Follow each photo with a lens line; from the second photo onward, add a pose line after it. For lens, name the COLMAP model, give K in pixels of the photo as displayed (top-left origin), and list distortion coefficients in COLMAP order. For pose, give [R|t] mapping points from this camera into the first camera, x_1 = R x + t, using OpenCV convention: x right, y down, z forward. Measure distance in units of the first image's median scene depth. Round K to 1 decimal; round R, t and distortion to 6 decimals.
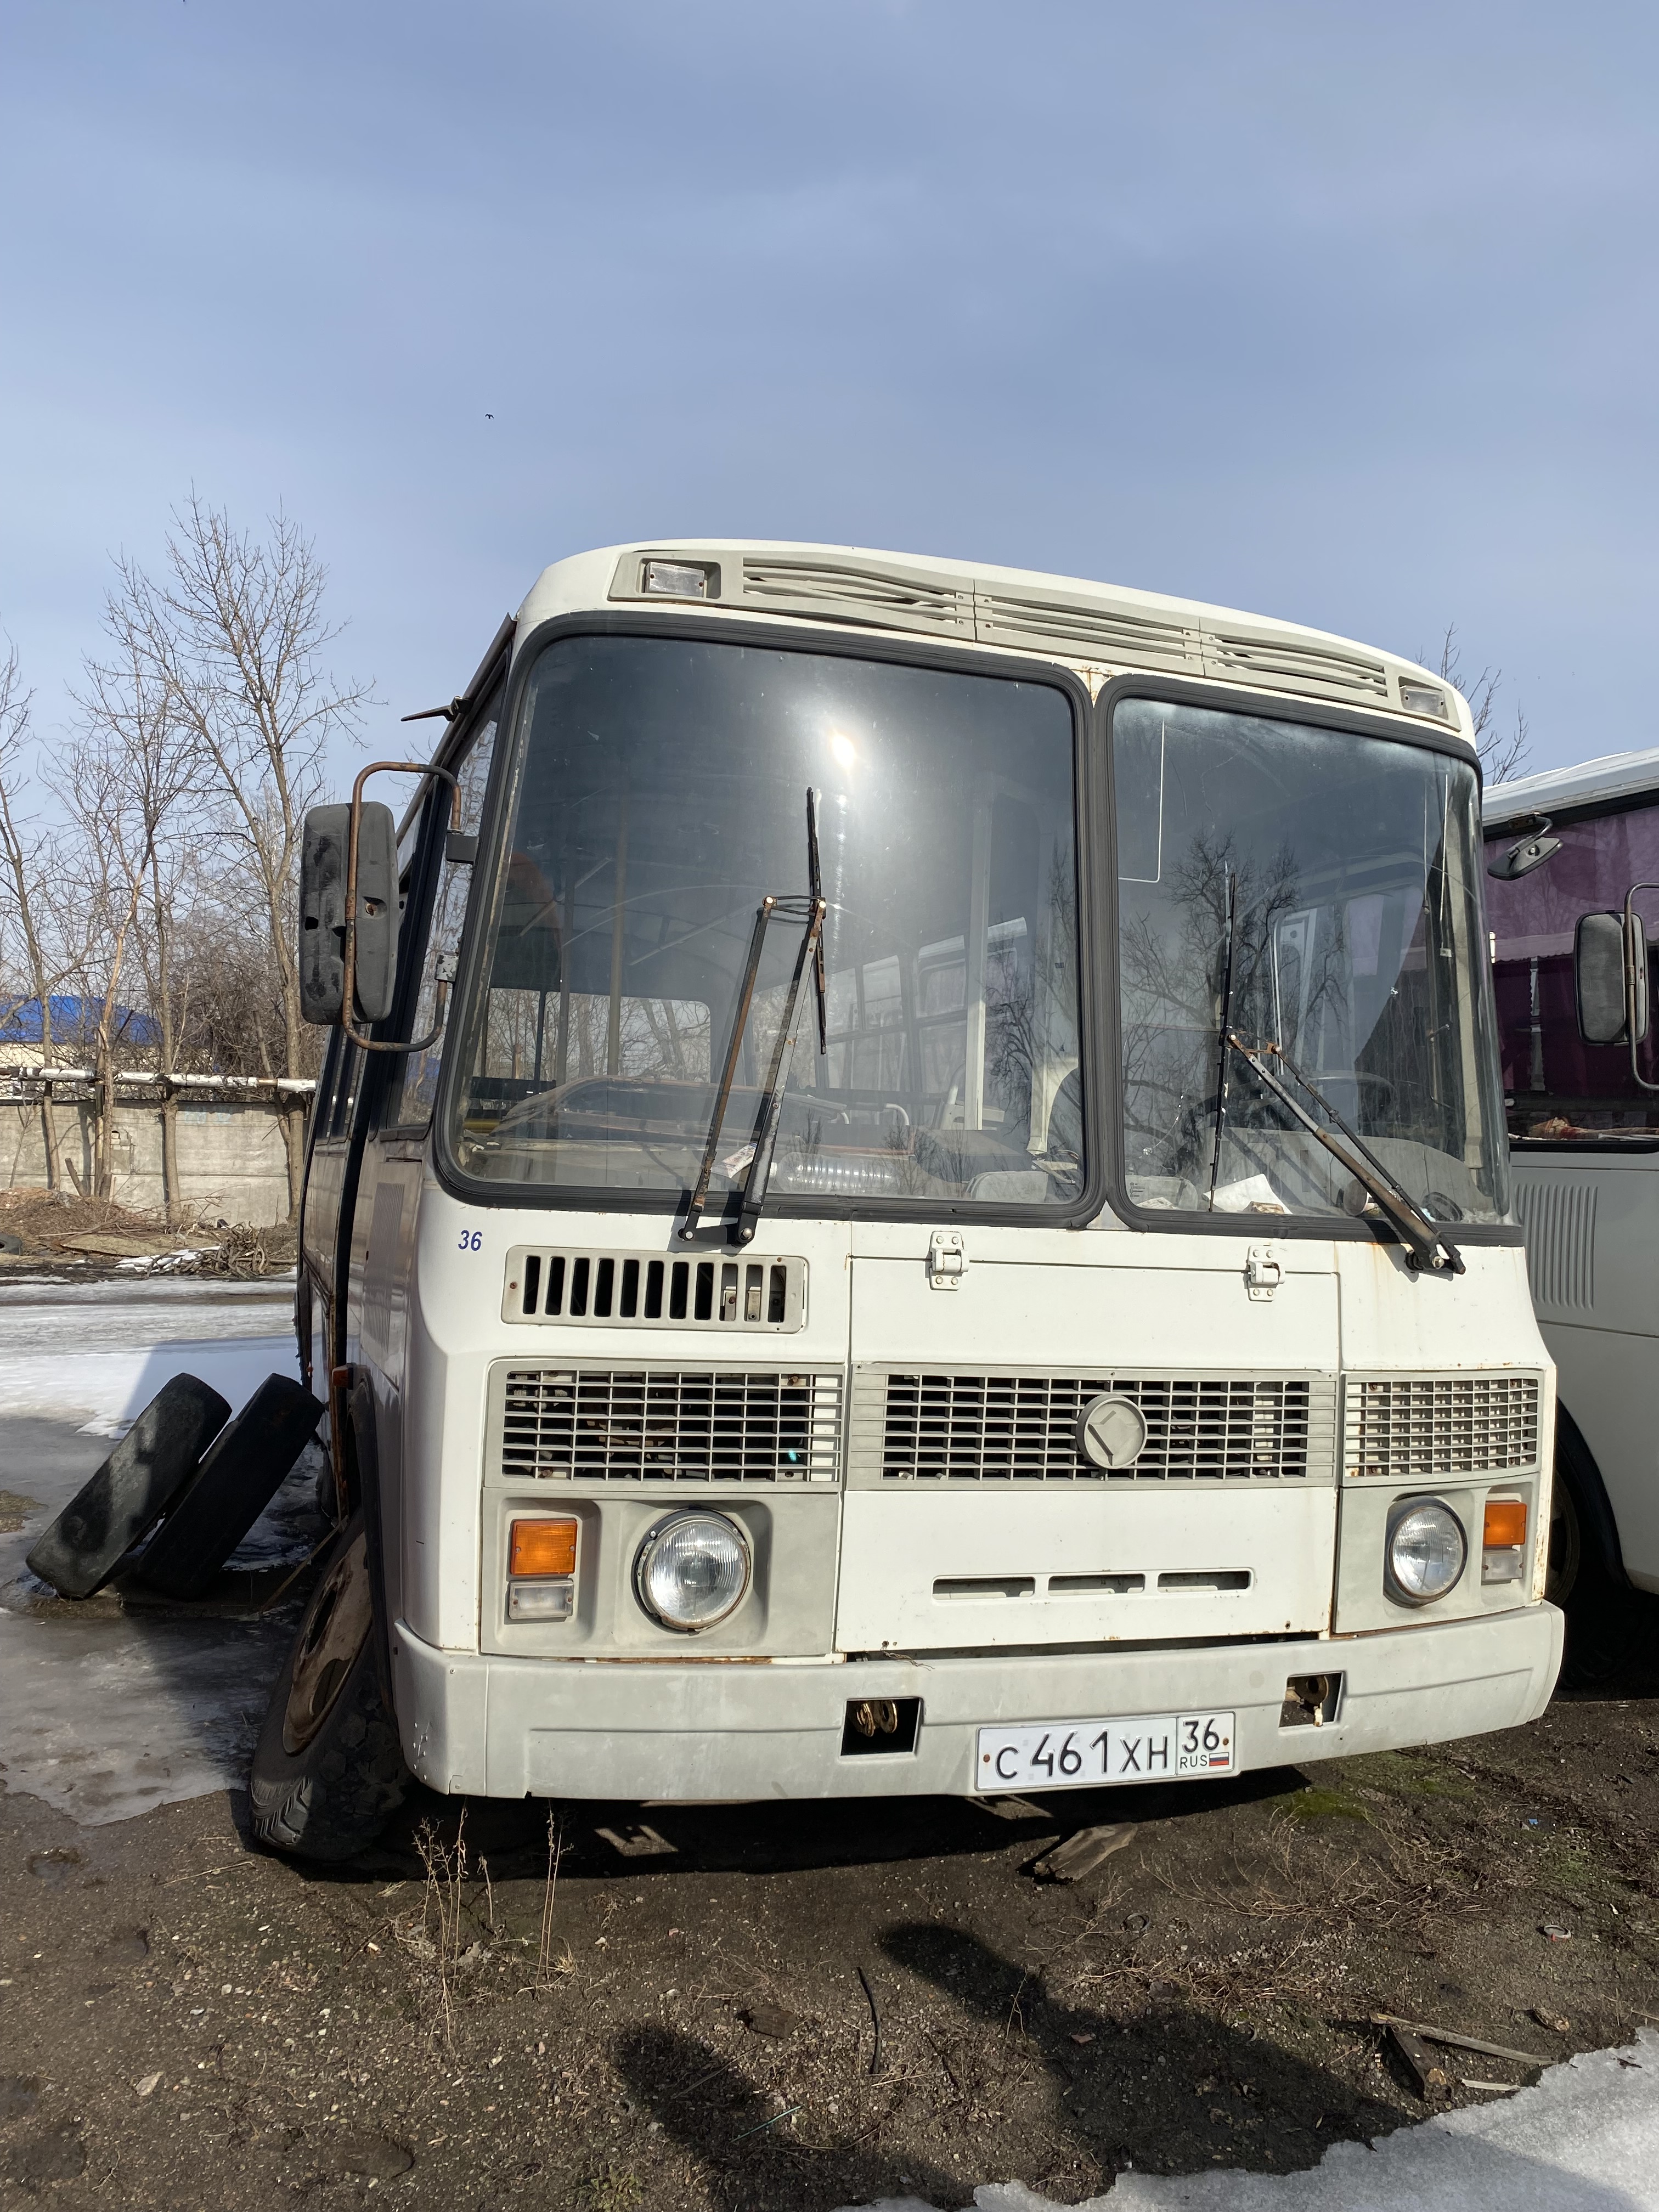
lens RADIAL K [[1668.3, 0, 820.4], [0, 1668.3, 1094.3], [0, 0, 1]] dist [0.033500, -0.048309]
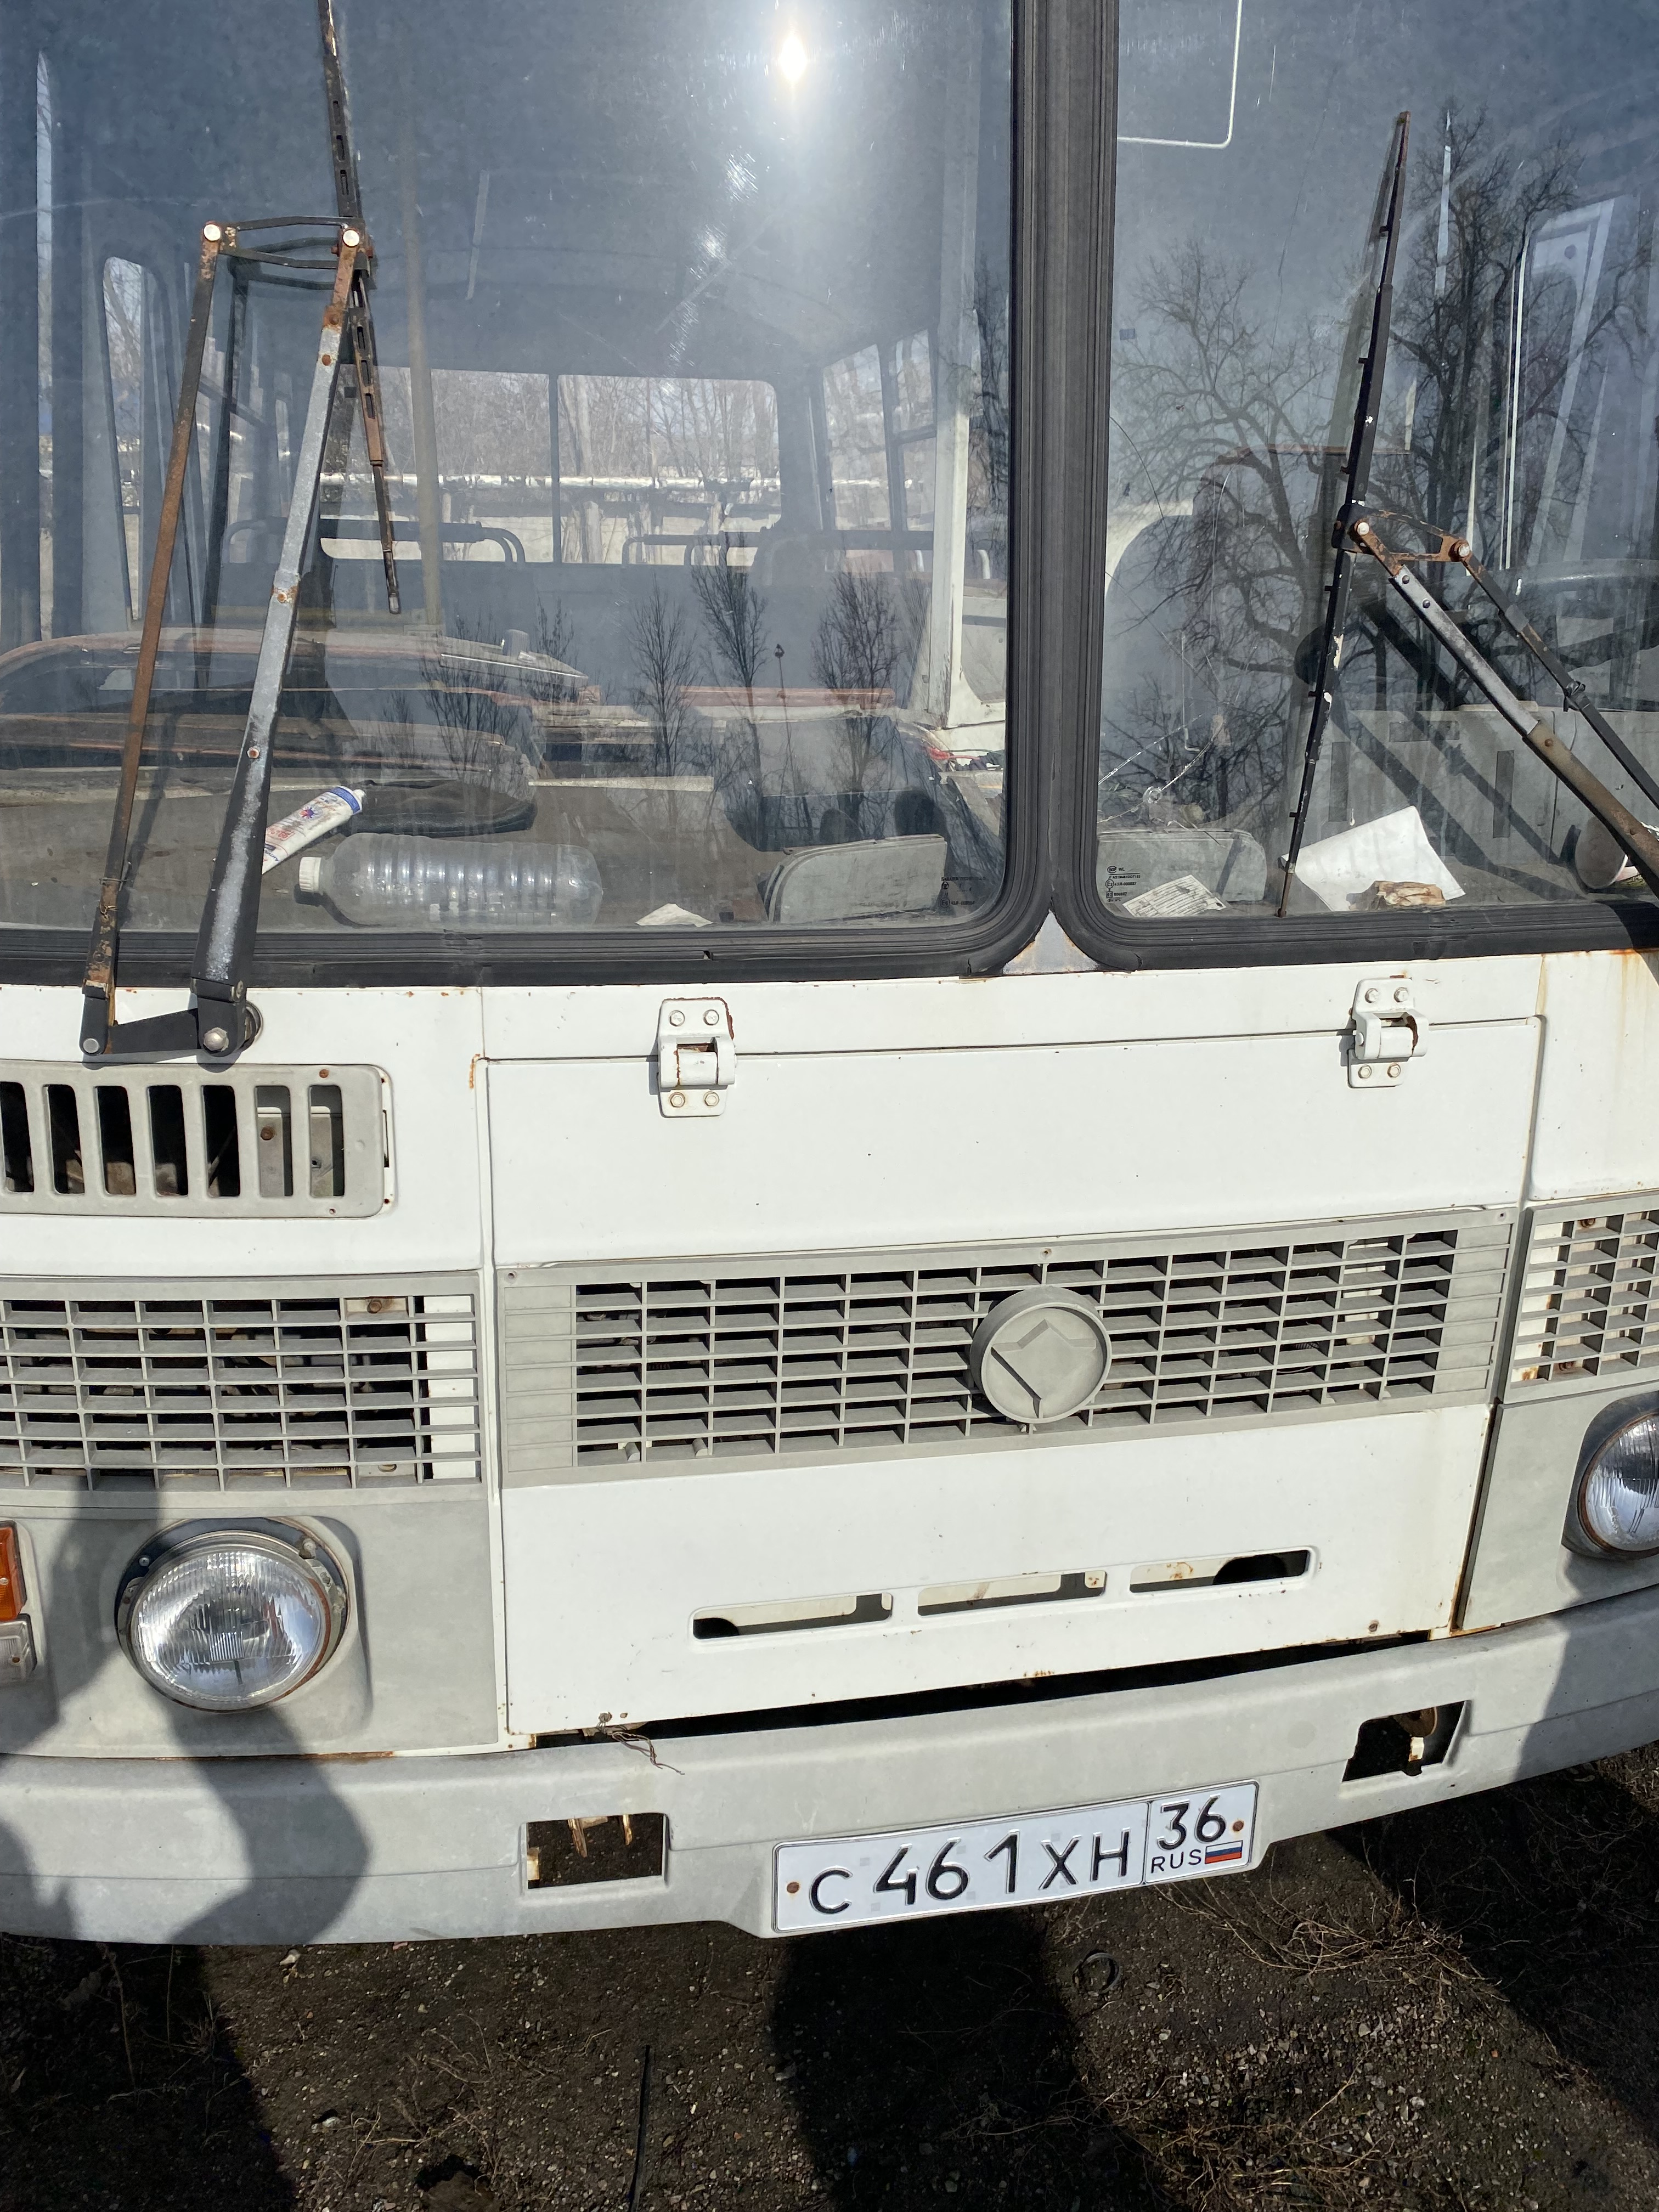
lens RADIAL K [[1656.5, 0, 833.1], [0, 1656.5, 1038.9], [0, 0, 1]] dist [0.017825, -0.003884]
pose [[0.992908, 0.014397, -0.118009, 0.167812], [0.026434, 0.941055, 0.337220, -0.064449], [0.115908, -0.337948, 0.934000, 0.543202]]
